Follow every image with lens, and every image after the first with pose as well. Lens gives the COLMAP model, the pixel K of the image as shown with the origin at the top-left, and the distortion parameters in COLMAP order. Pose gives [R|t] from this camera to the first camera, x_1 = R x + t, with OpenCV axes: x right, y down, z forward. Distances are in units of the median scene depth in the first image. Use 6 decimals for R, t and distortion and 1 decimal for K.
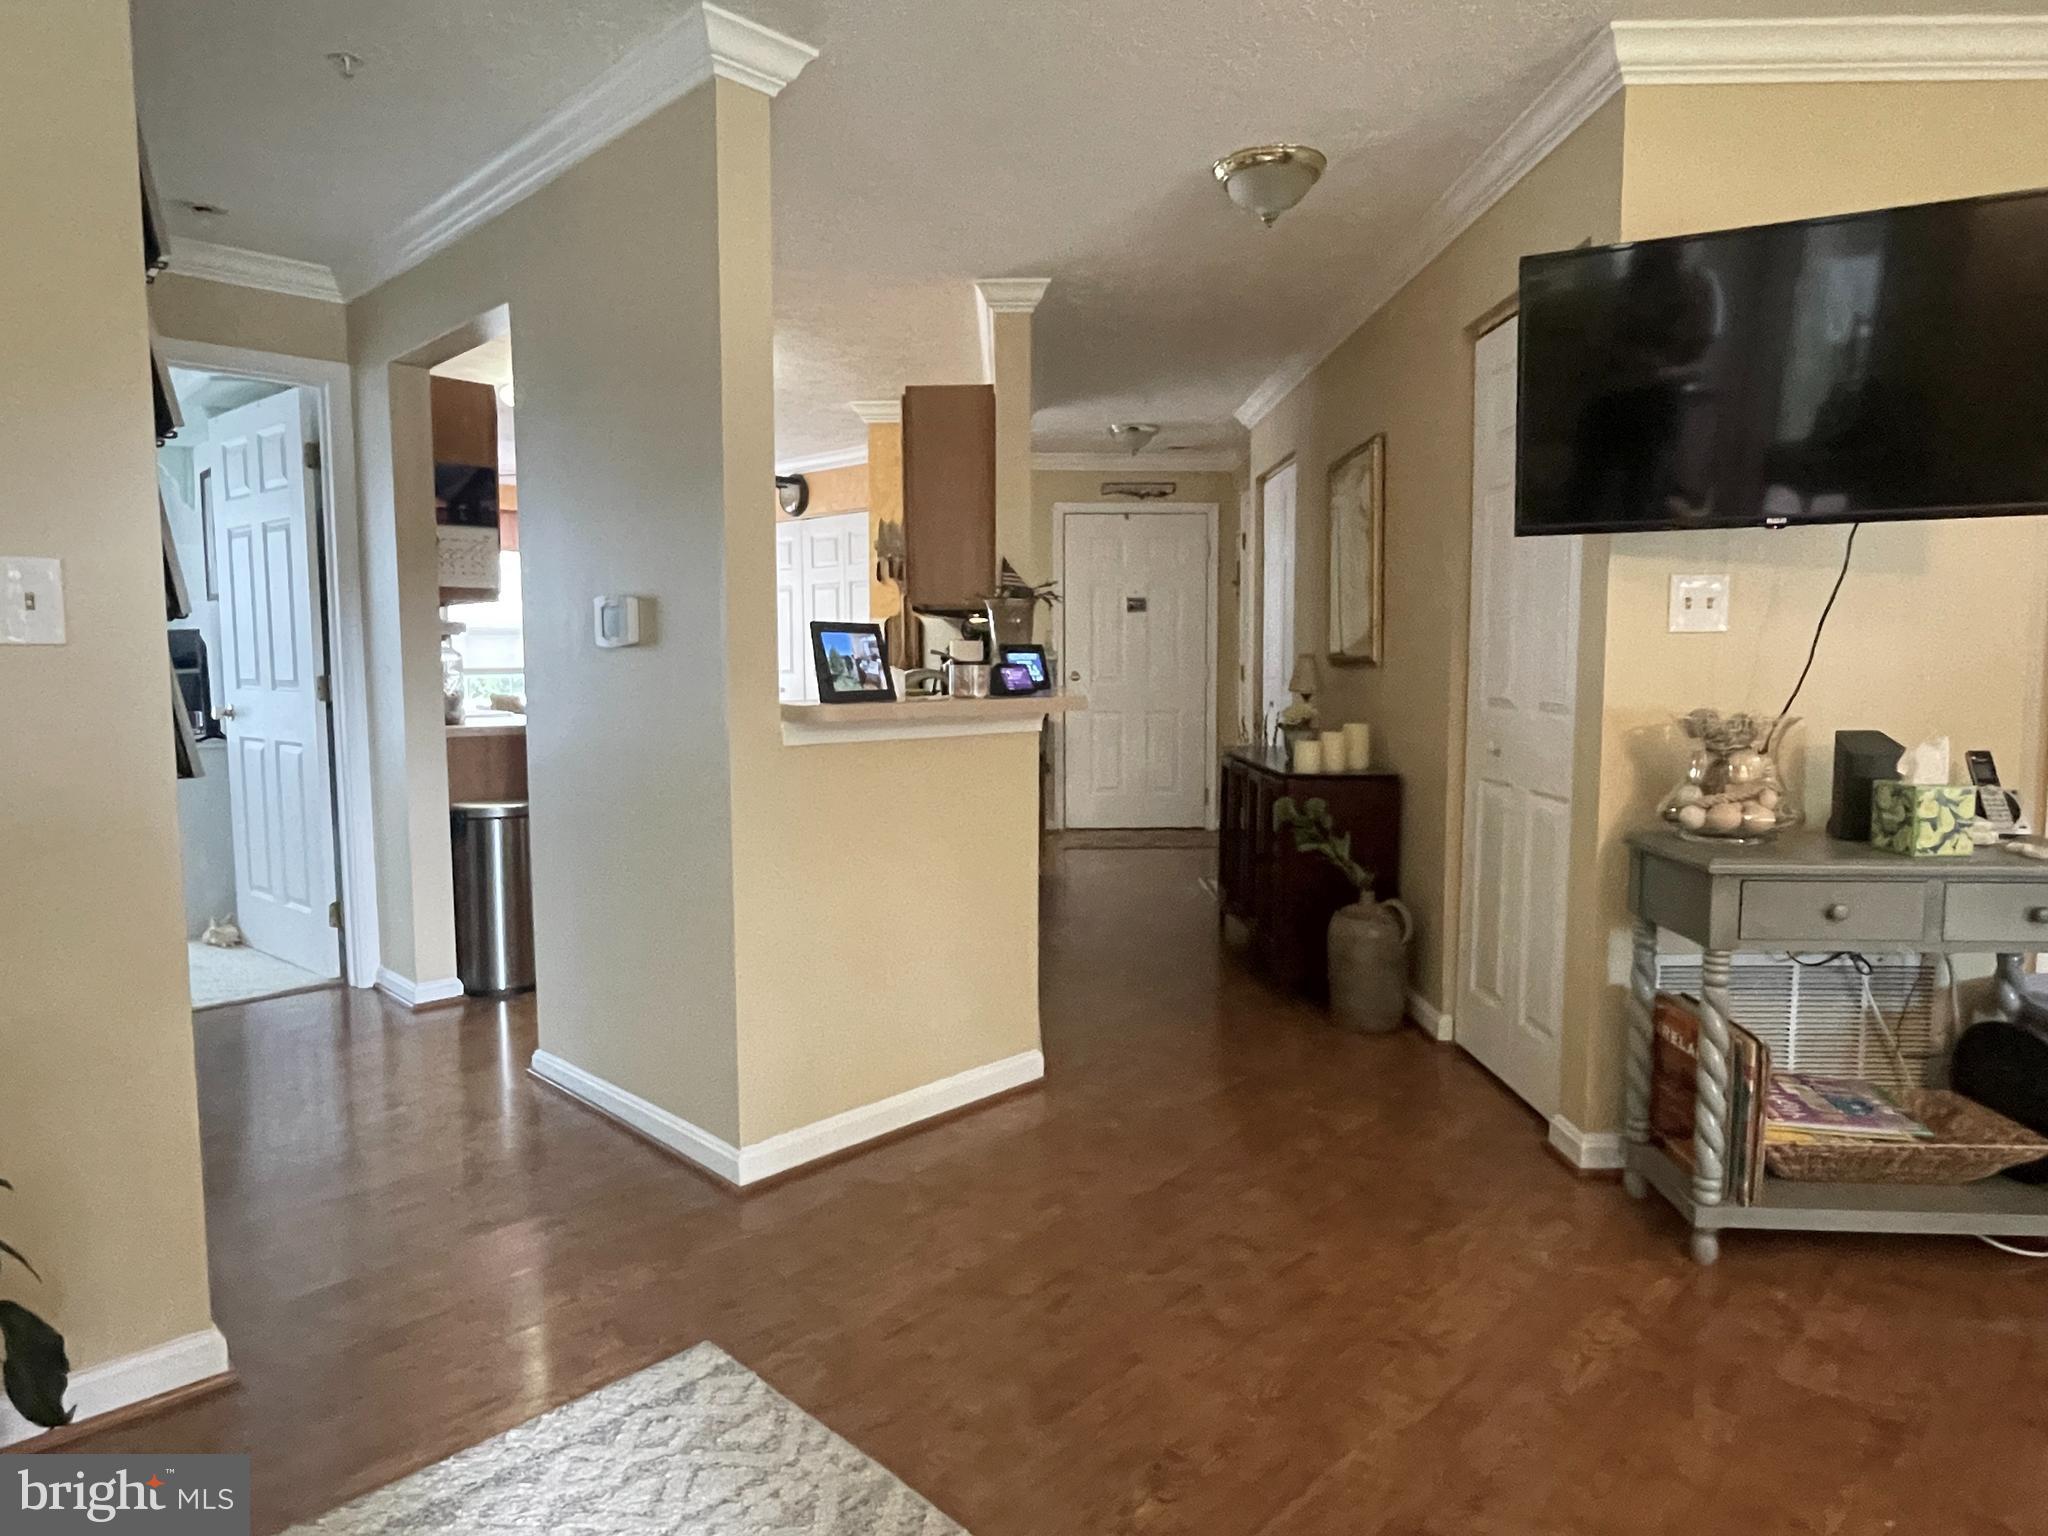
lens RADIAL K [[1212.8, 0, 1014.9], [0, 1212.8, 758.1], [0, 0, 1]] dist [-0.004493, -0.002449]
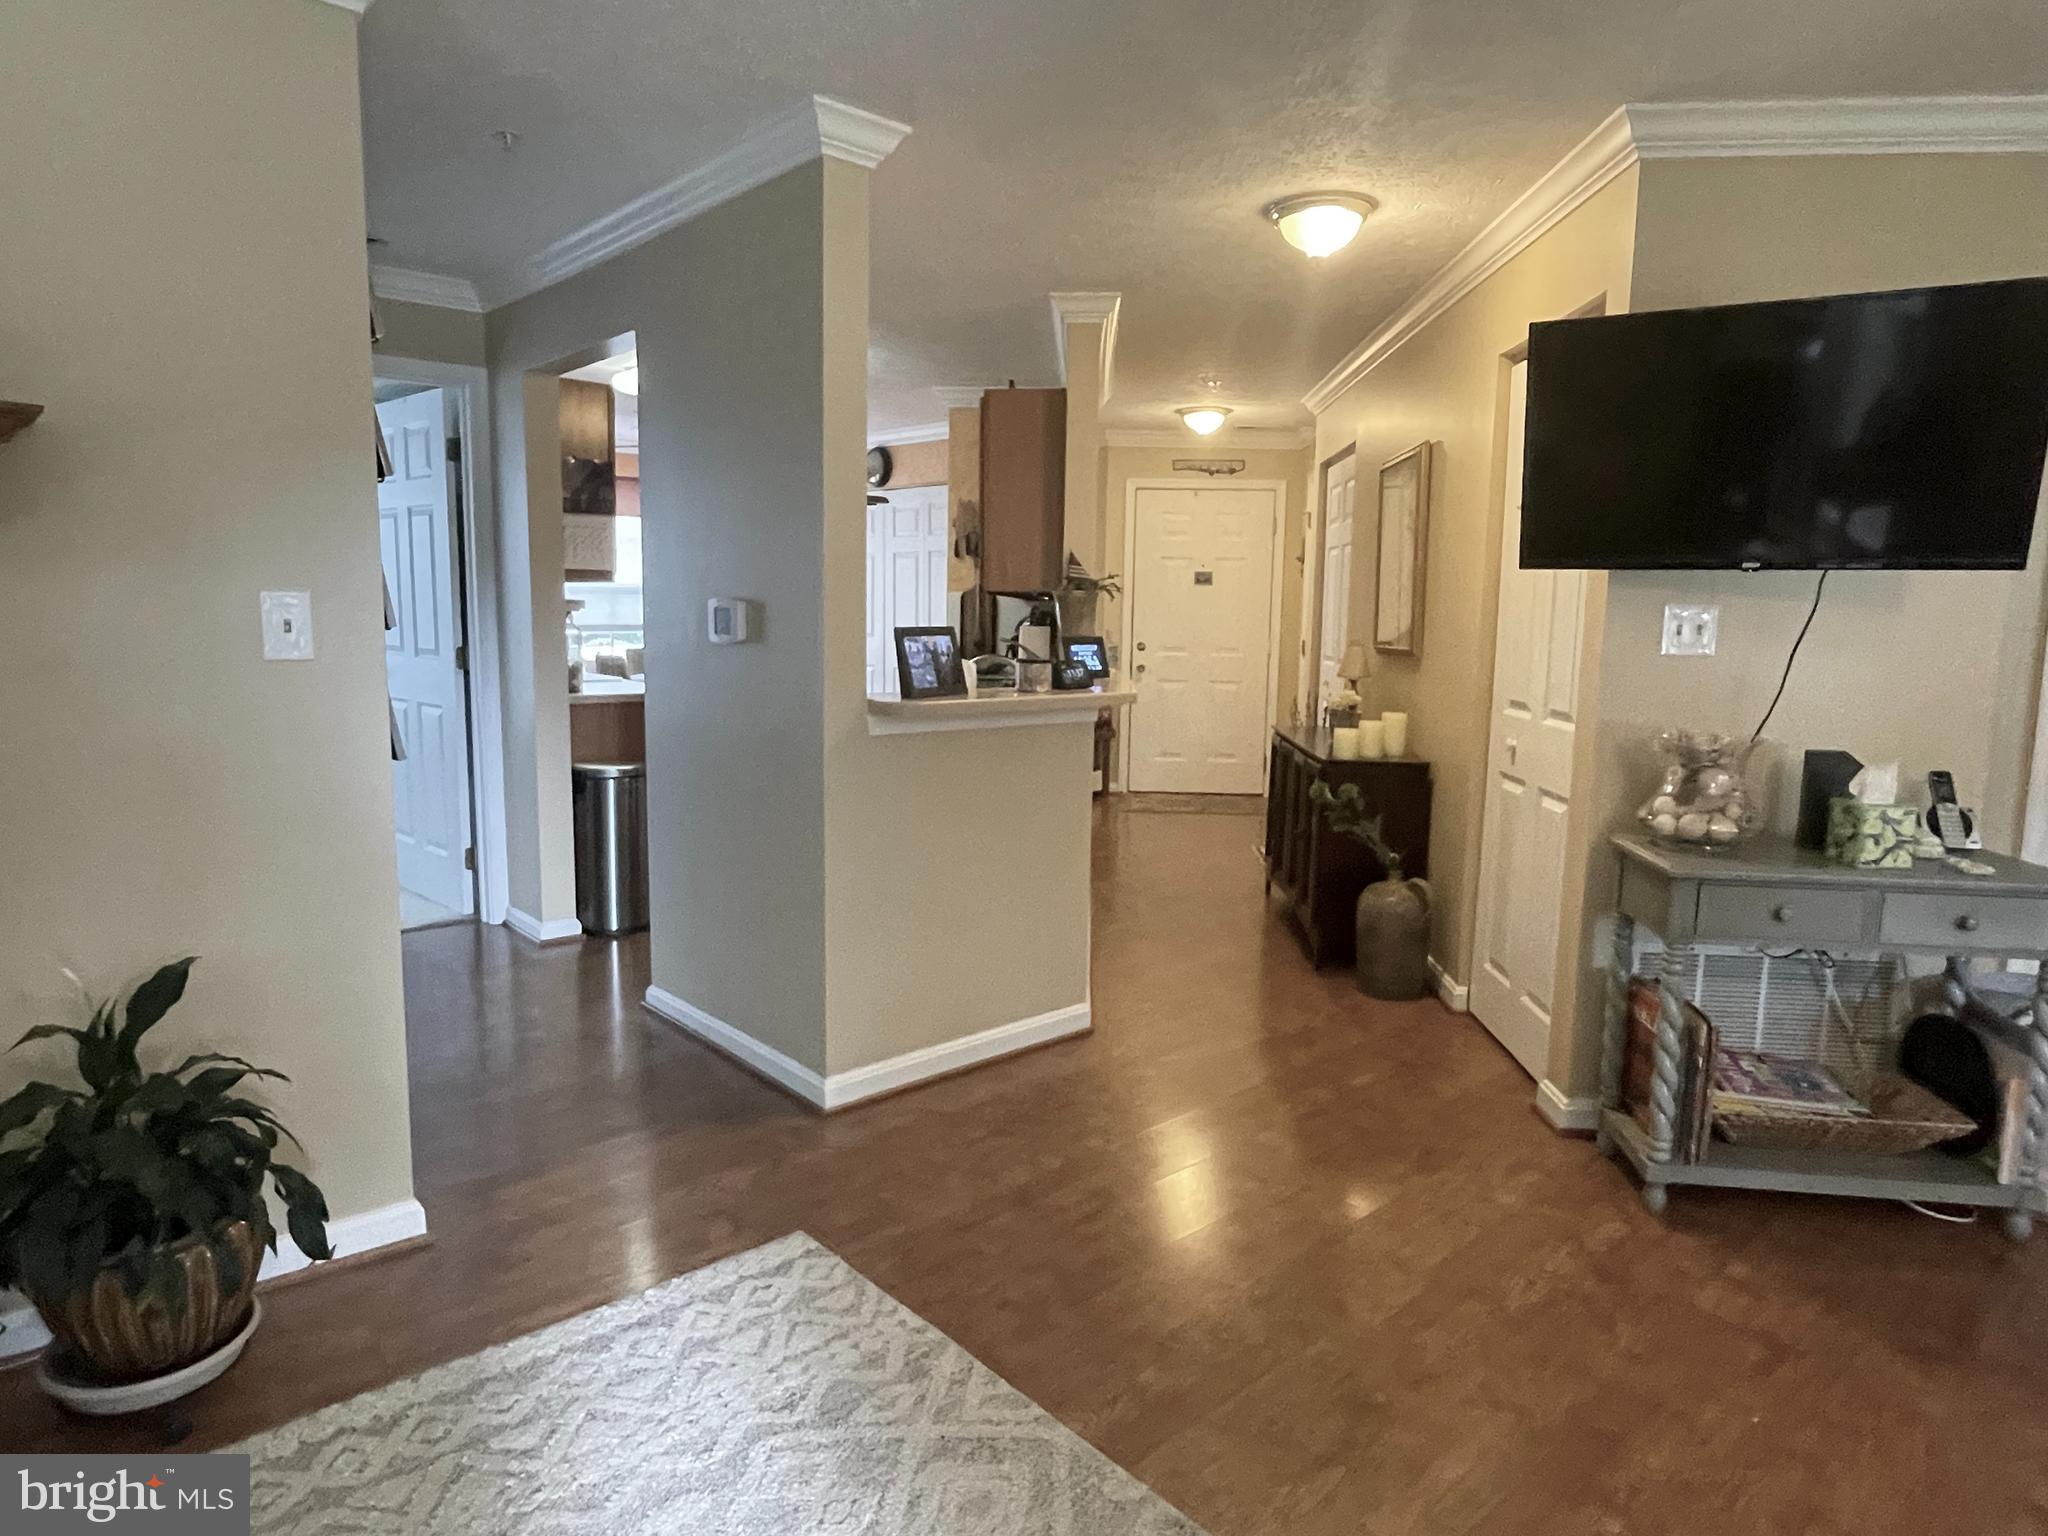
lens RADIAL K [[1212.8, 0, 1012.9], [0, 1212.8, 756.7], [0, 0, 1]] dist [-0.003994, -0.001587]
pose [[0.997715, 0.027331, -0.061791, 0.018540], [-0.024667, 0.998750, 0.043478, -0.045020], [0.062902, -0.041855, 0.997142, -0.151390]]
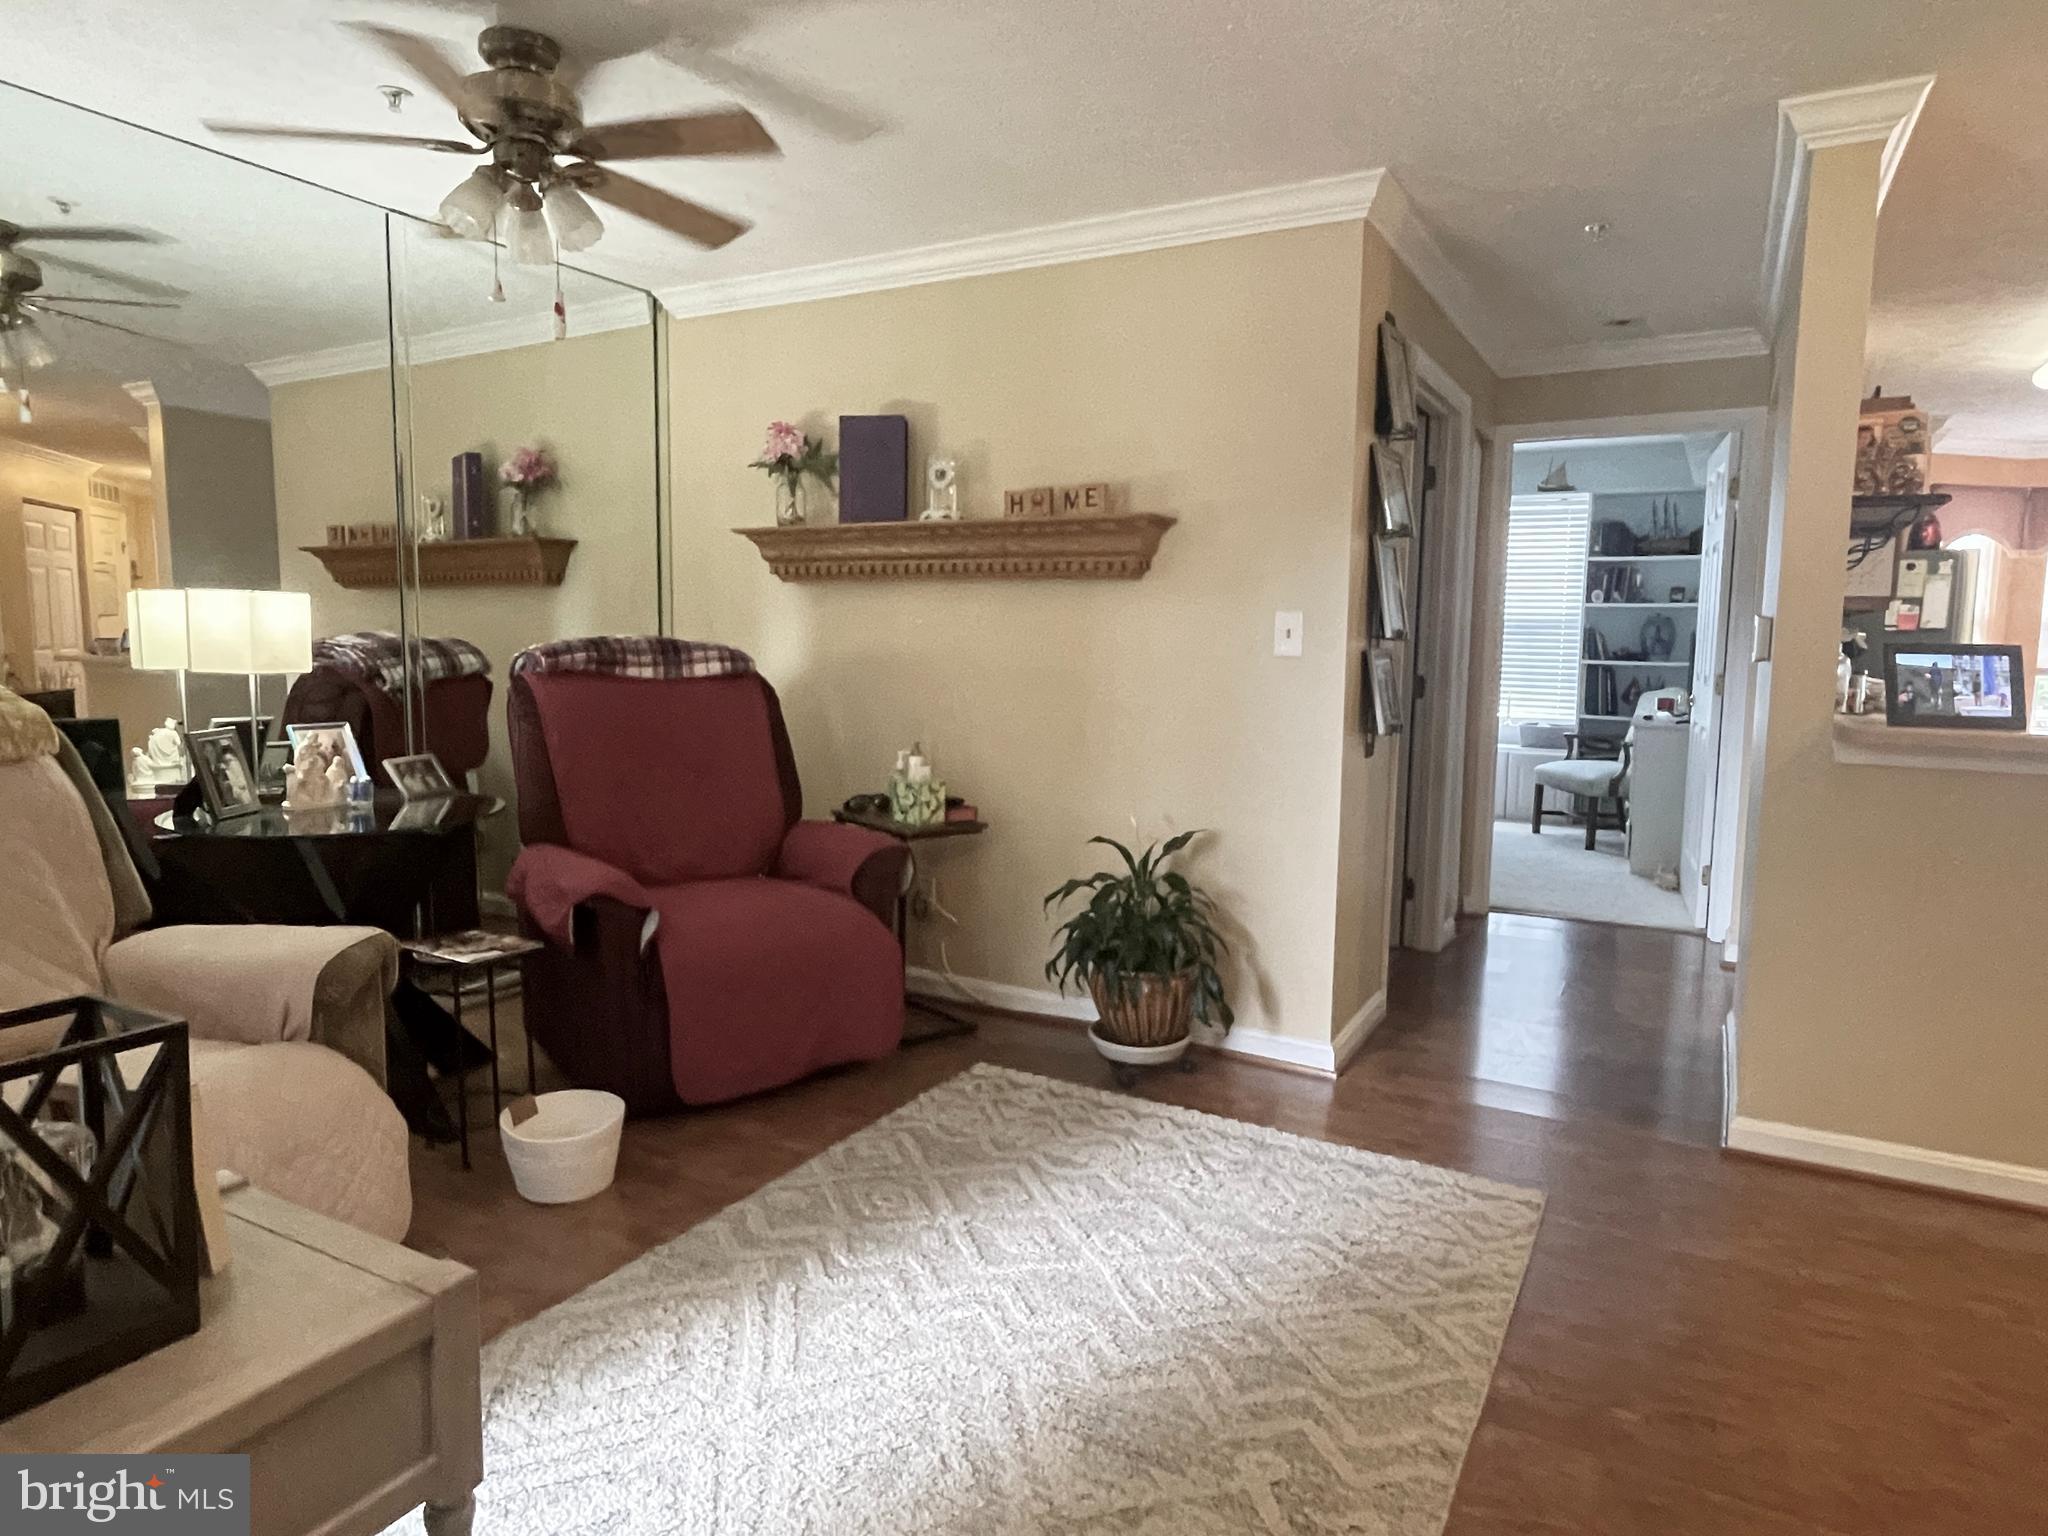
lens RADIAL K [[1195.3, 0, 1024.0], [0, 1195.3, 768.0], [0, 0, 1]] dist [-0.003911, 0.000079]
pose [[0.265013, 0.113628, -0.957526, 0.635108], [-0.095271, 0.991259, 0.091263, -0.033476], [0.959527, 0.067039, 0.273522, 0.049303]]
